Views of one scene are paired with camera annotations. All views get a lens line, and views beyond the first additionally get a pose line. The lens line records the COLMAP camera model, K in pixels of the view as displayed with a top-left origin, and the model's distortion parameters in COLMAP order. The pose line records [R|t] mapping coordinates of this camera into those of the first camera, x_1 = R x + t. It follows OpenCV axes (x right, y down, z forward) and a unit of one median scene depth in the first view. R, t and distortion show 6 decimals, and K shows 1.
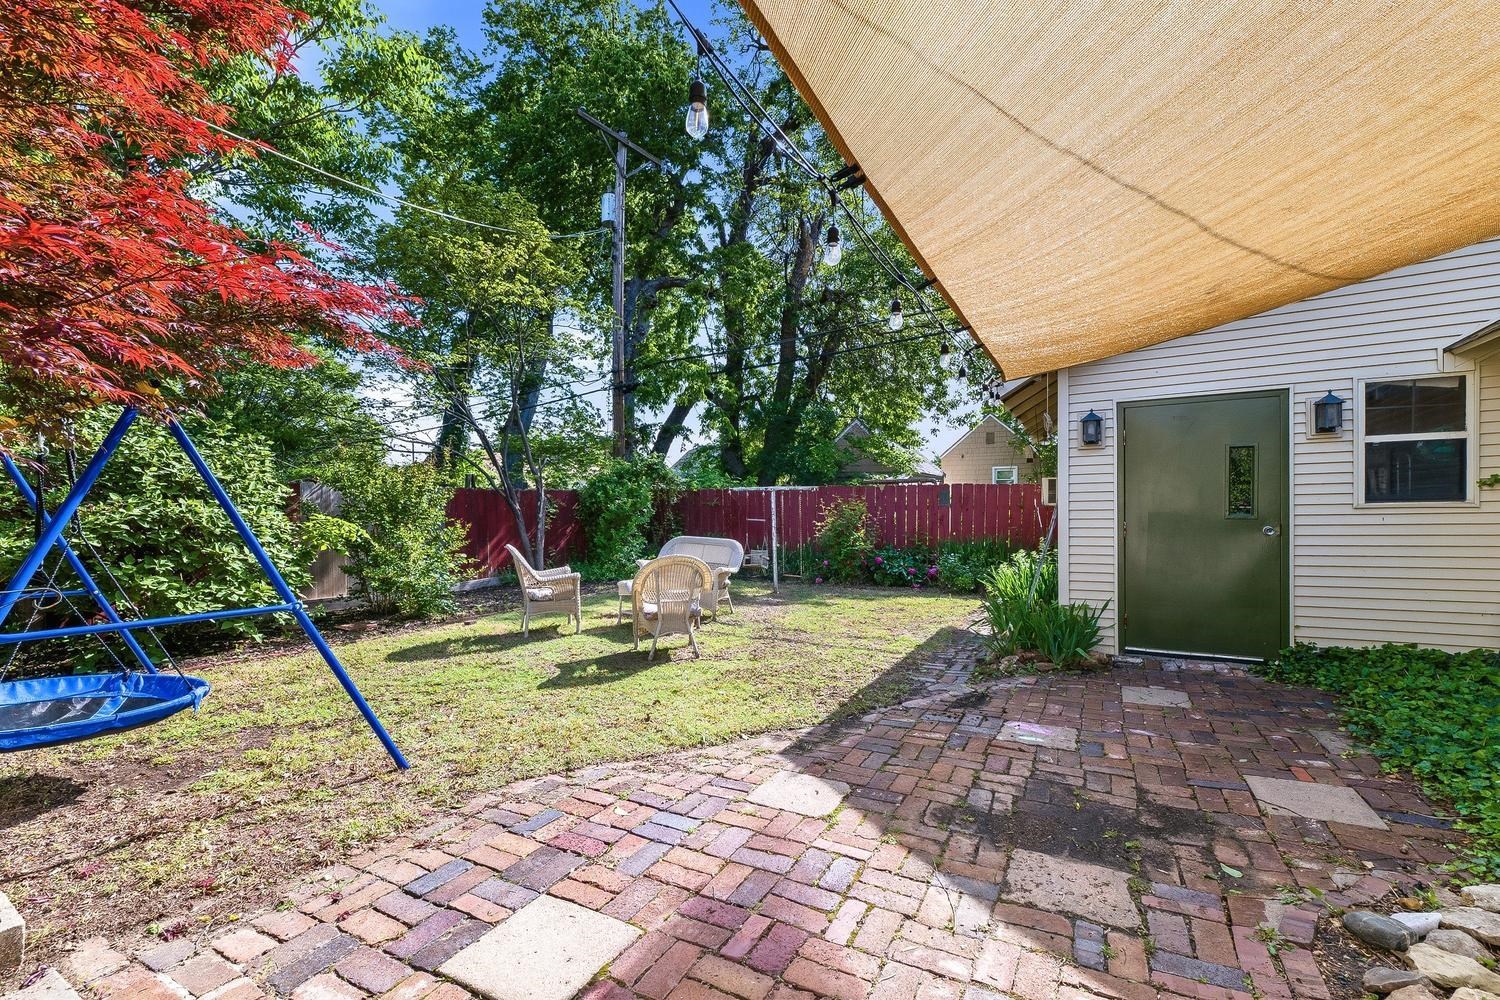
lens RADIAL K [[633.7, 0, 752.0], [0, 633.7, 520.9], [0, 0, 1]] dist [-0.000923, -0.000129]
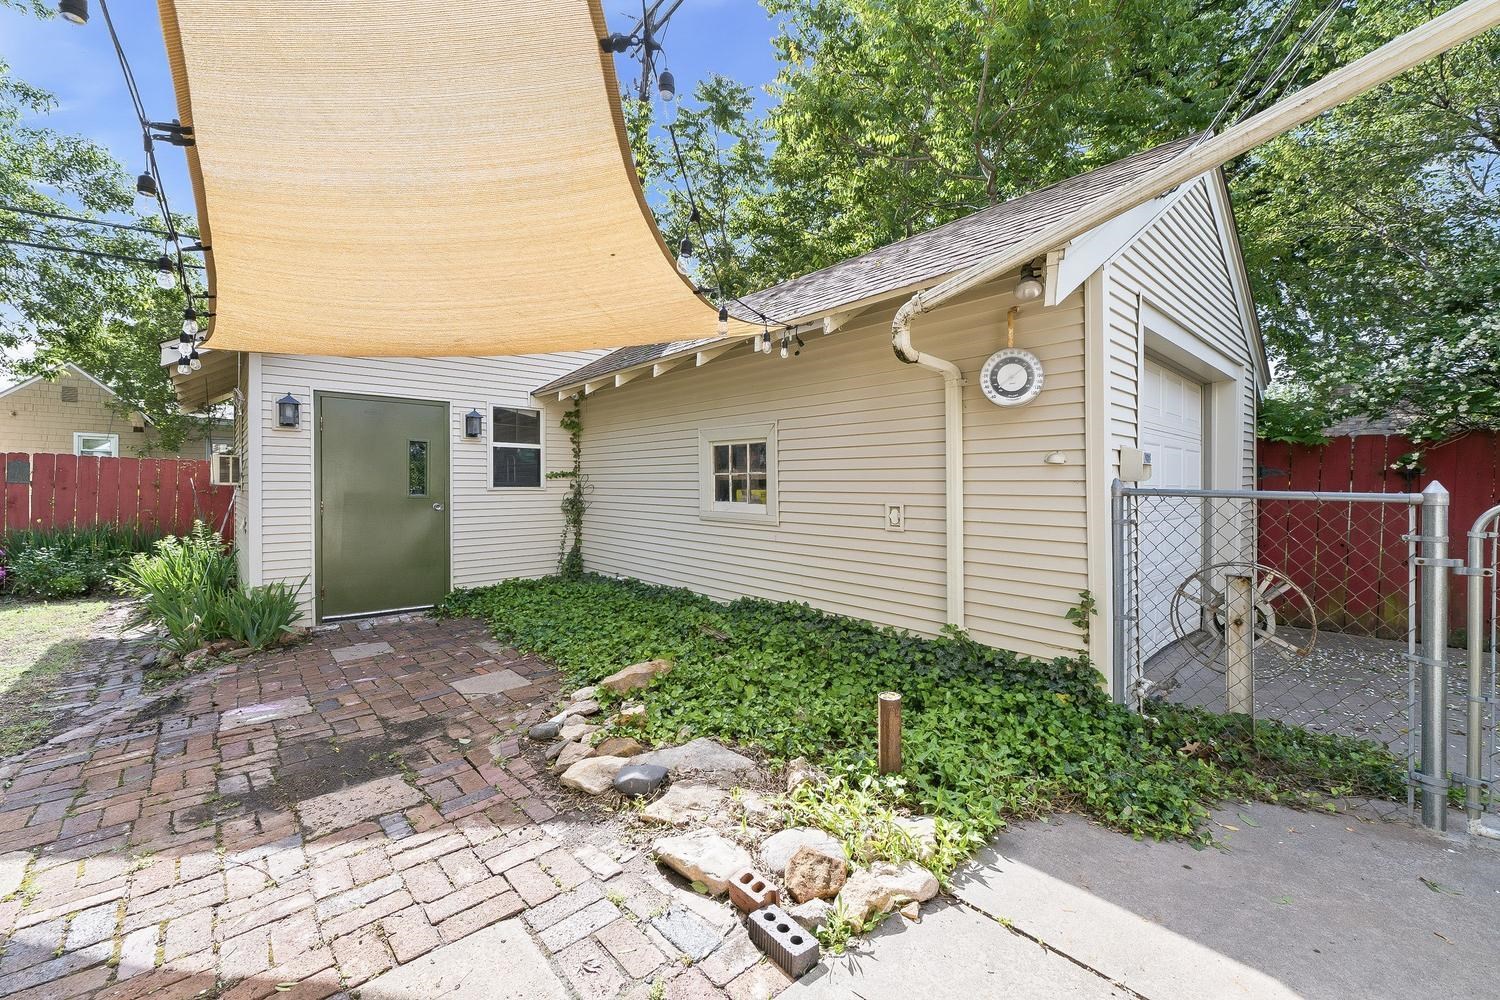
lens RADIAL K [[595.6, 0, 750.0], [0, 595.6, 500.0], [0, 0, 1]] dist [0.000013, 0.000019]
pose [[0.336034, -0.006185, 0.941829, -0.146667], [0.008915, 0.999955, 0.003386, 0.002684], [-0.941808, 0.007259, 0.336074, -0.036879]]
